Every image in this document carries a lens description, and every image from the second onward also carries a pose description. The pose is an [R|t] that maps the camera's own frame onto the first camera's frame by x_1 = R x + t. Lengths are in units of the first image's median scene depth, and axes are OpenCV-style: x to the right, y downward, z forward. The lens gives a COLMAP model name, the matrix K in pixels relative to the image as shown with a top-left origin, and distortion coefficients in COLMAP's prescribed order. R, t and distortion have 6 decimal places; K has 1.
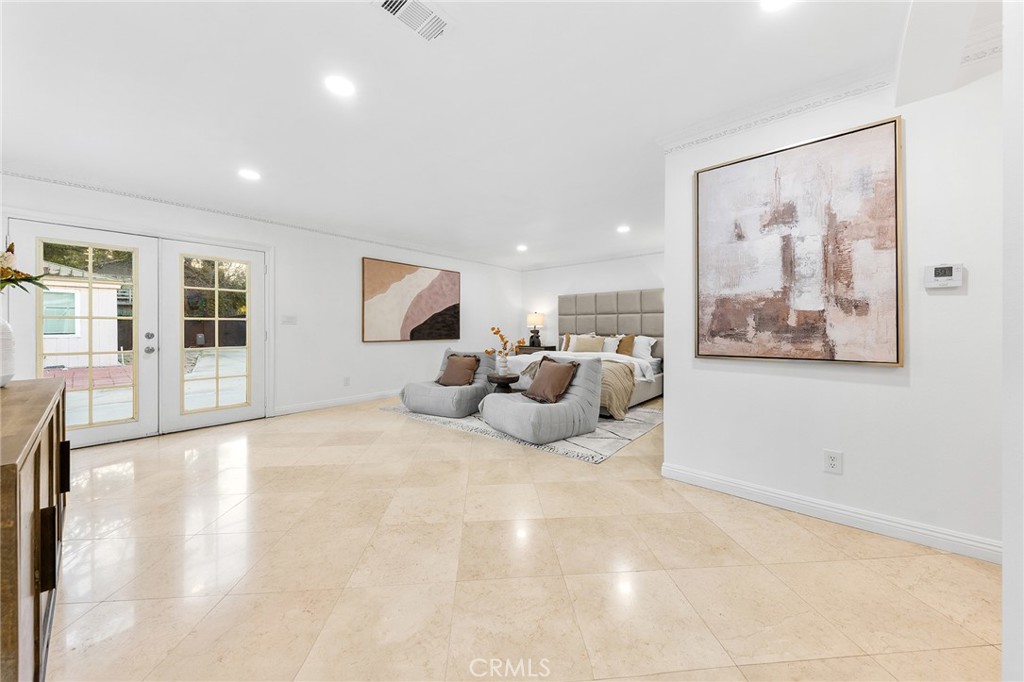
lens RADIAL K [[362.1, 0, 512.6], [0, 362.1, 331.8], [0, 0, 1]] dist [0.003159, -0.000150]
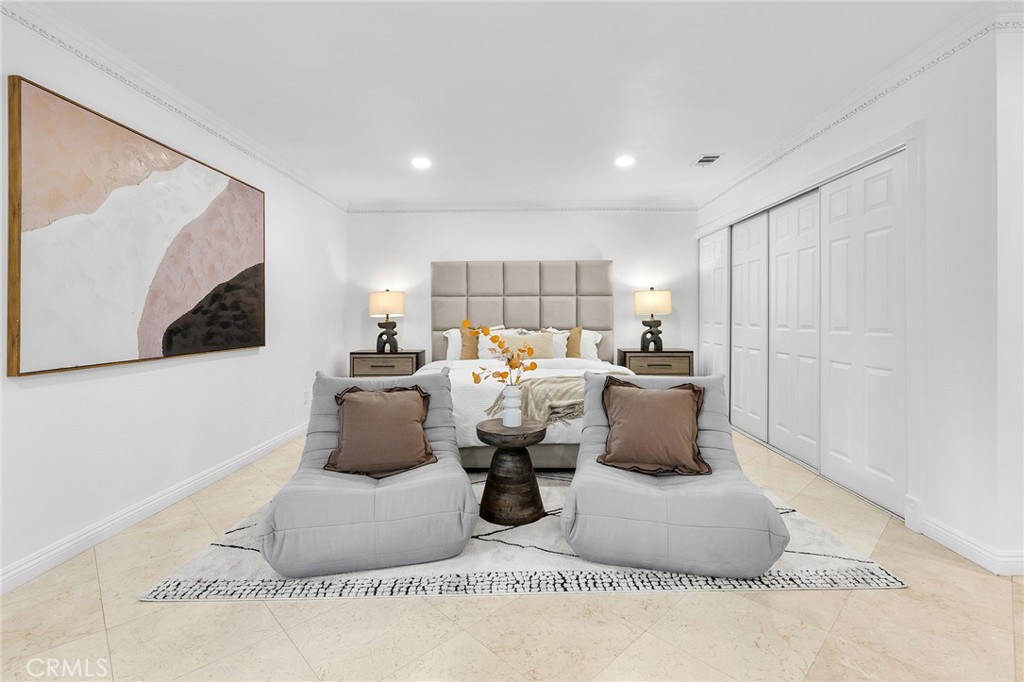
lens RADIAL K [[478.1, 0, 515.9], [0, 478.1, 313.5], [0, 0, 1]] dist [0.006219, -0.000030]
pose [[0.768006, -0.001764, 0.640440, -0.297174], [0.010613, 0.999894, -0.009972, -0.010512], [-0.640355, 0.014455, 0.767943, 0.390699]]
